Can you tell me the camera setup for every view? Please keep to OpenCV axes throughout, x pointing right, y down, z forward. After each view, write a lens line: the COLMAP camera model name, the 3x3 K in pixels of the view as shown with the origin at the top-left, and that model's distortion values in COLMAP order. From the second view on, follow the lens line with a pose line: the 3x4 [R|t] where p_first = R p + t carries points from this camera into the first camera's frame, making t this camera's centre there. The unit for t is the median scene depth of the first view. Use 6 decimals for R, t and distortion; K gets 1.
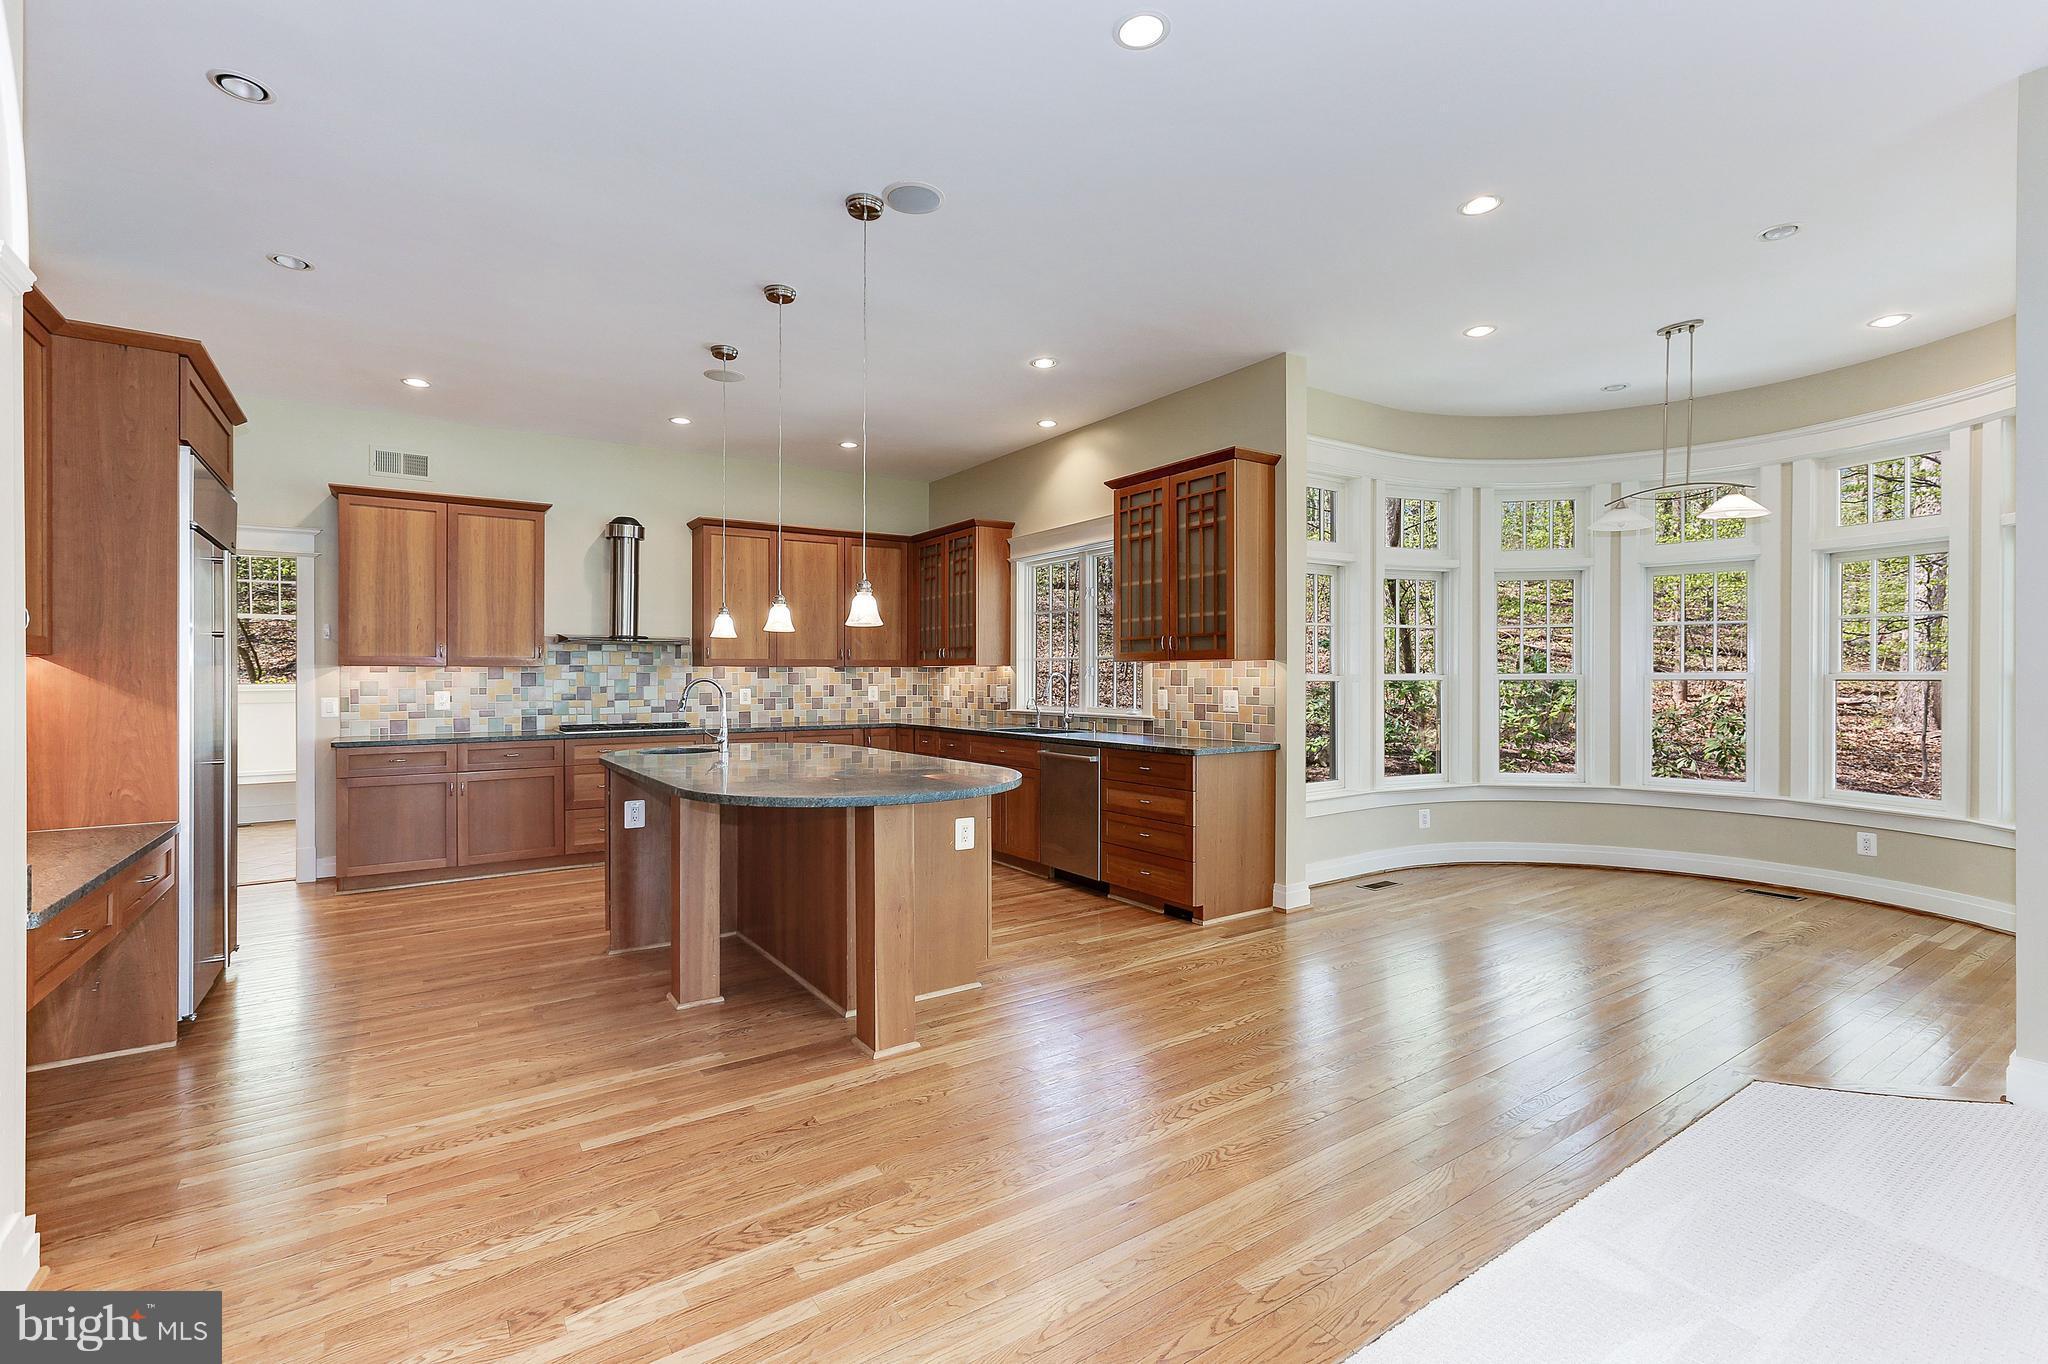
lens RADIAL K [[895.4, 0, 989.0], [0, 895.4, 678.2], [0, 0, 1]] dist [0.008557, 0.002335]
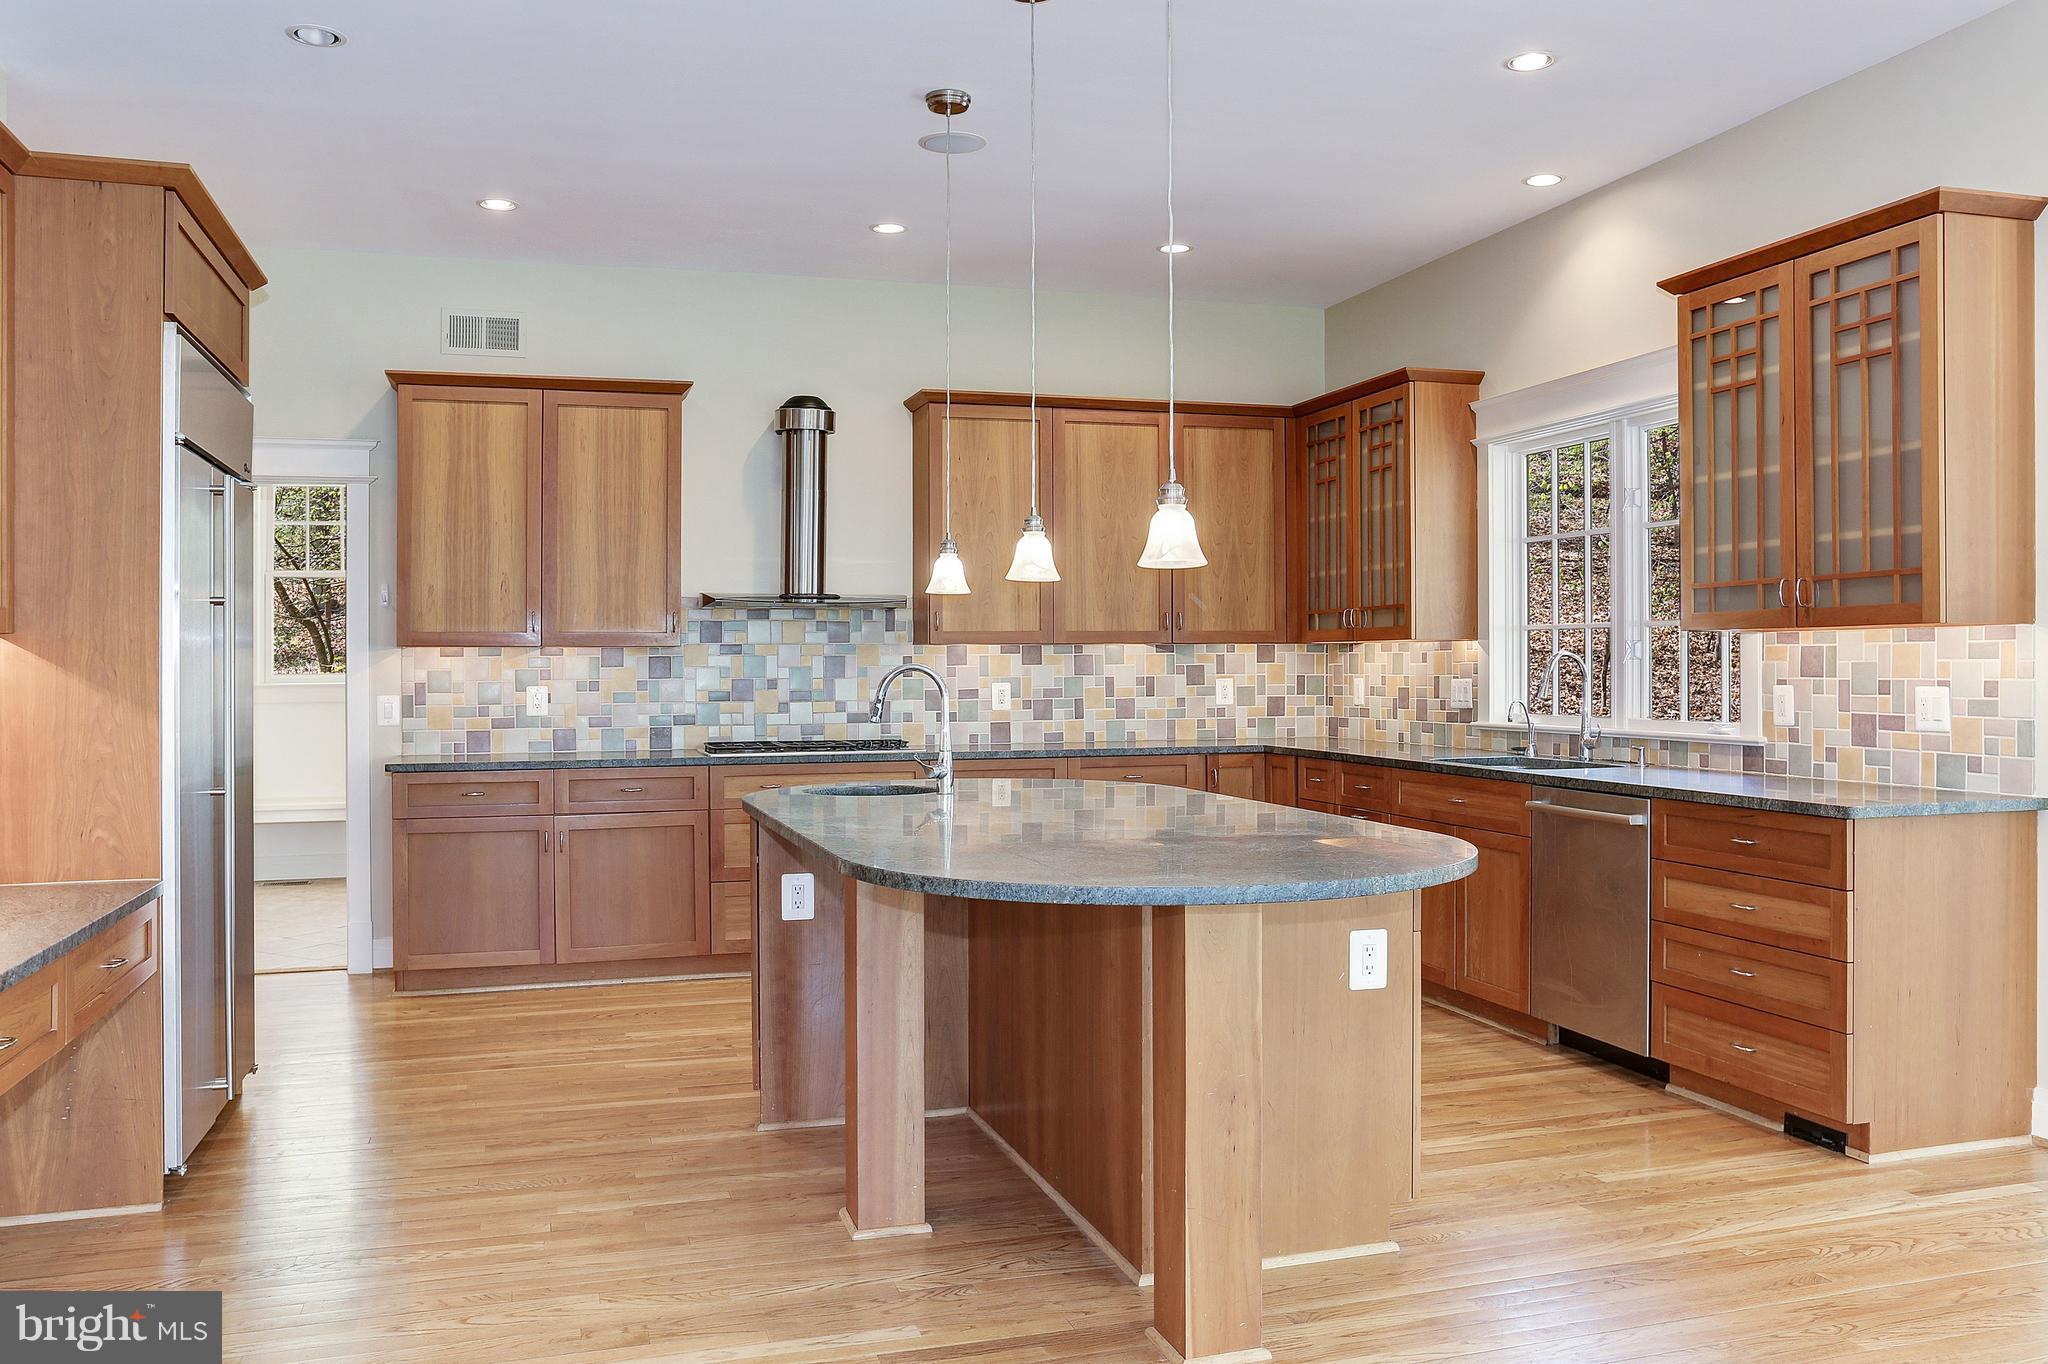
lens RADIAL K [[1563.6, 0, 1002.8], [0, 1563.6, 659.3], [0, 0, 1]] dist [-0.076093, 0.076209]
pose [[0.959441, -0.003222, -0.281890, 0.016754], [0.002409, 0.999992, -0.003233, -0.000135], [0.281898, 0.002422, 0.959441, 0.044681]]
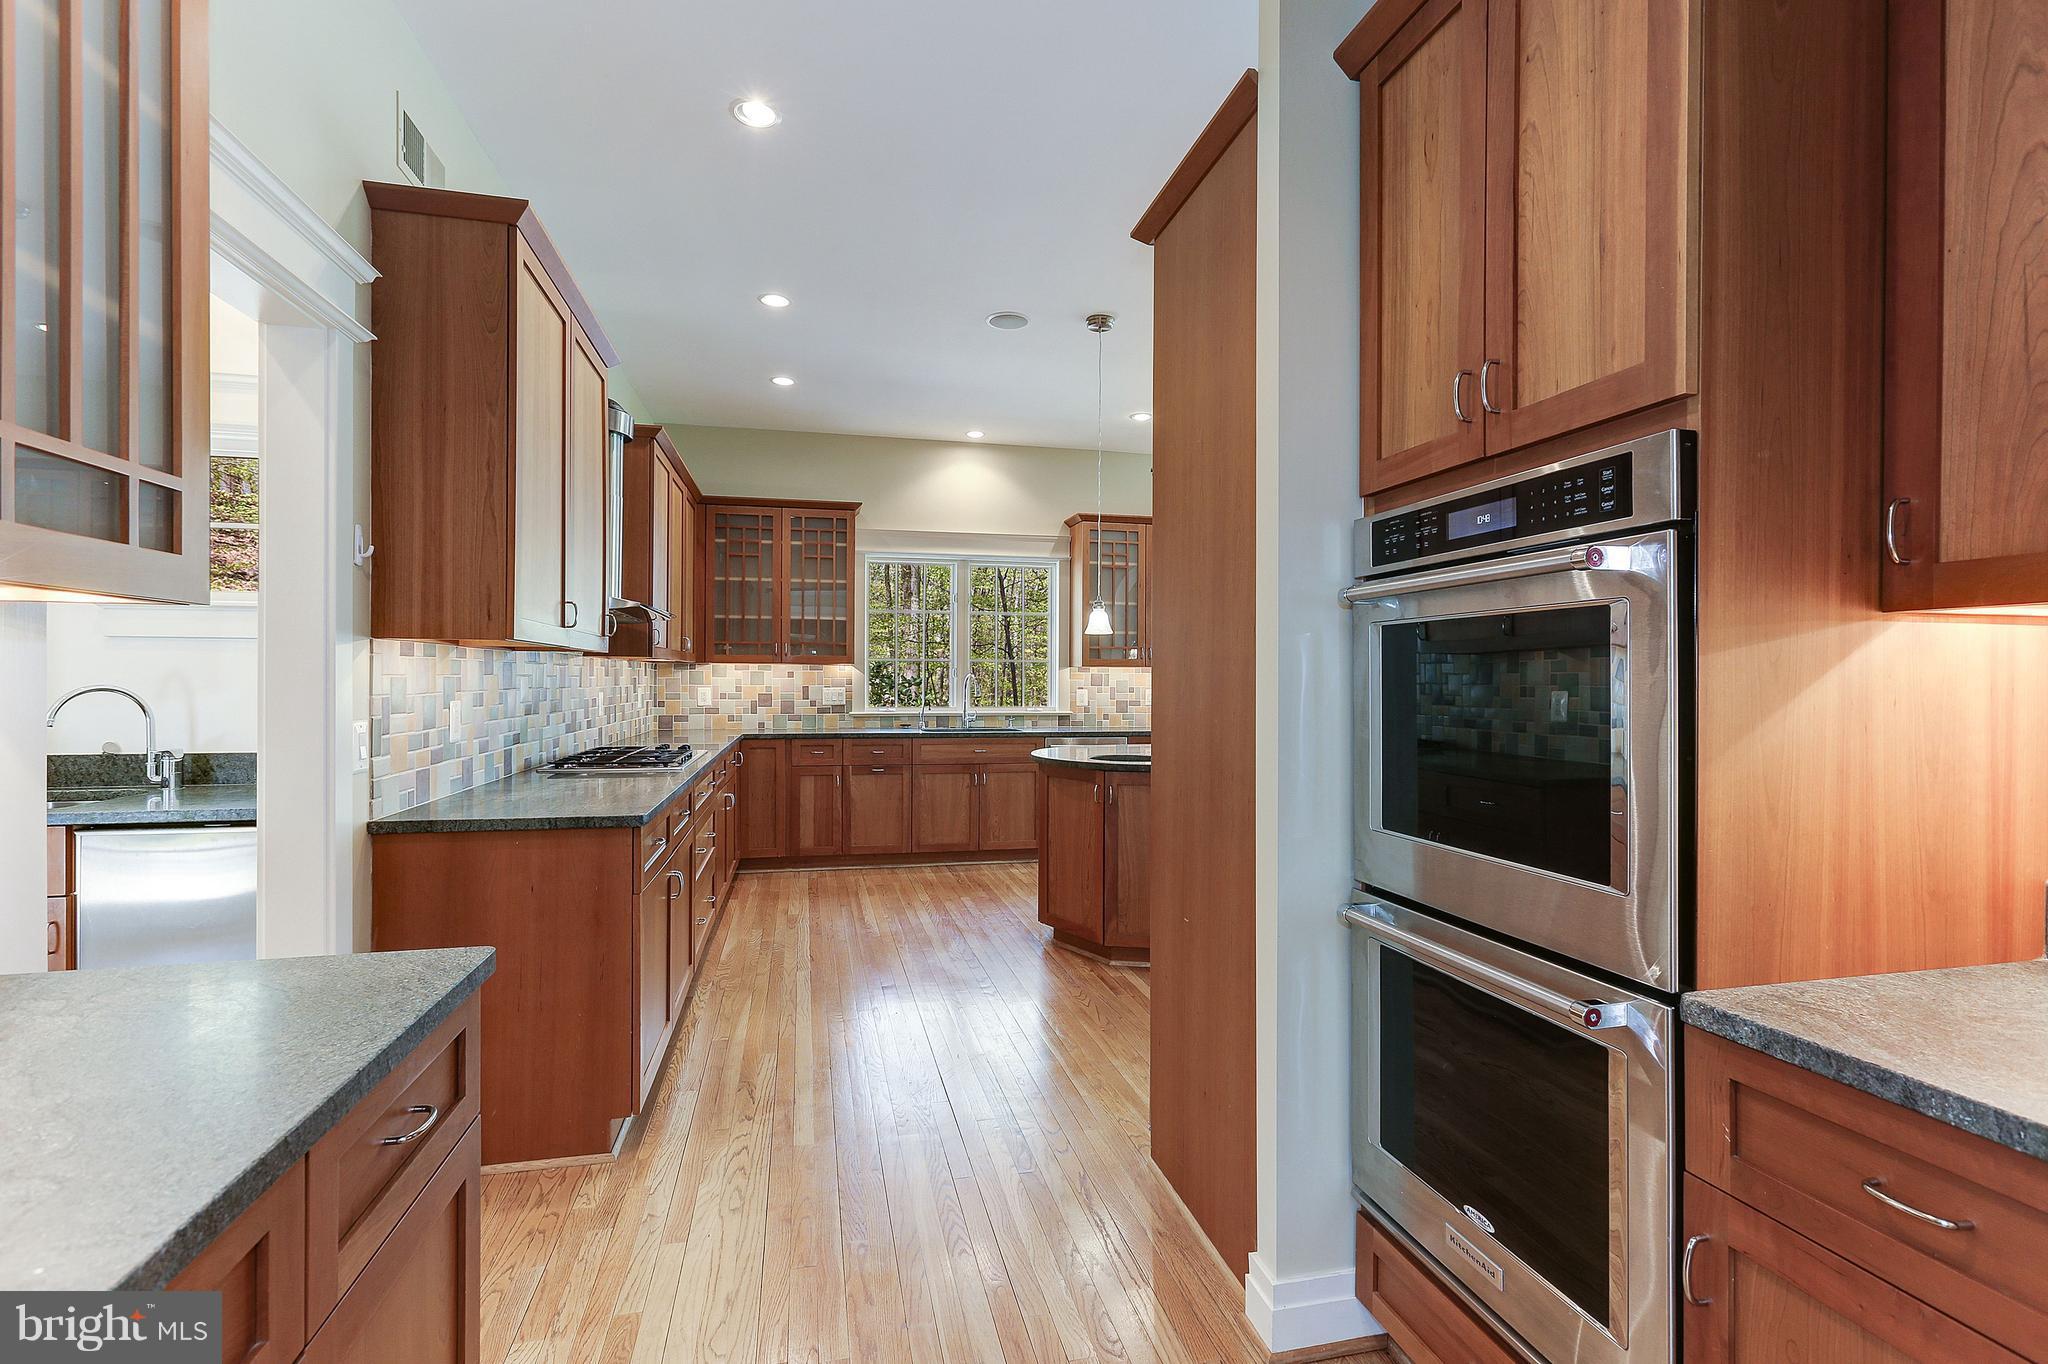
lens RADIAL K [[996.1, 0, 1037.5], [0, 996.1, 681.8], [0, 0, 1]] dist [0.002028, 0.000039]
pose [[0.361316, -0.000532, 0.932443, -1.106940], [-0.006359, 0.999975, 0.003035, -0.001334], [-0.932422, -0.007026, 0.361304, 0.576114]]
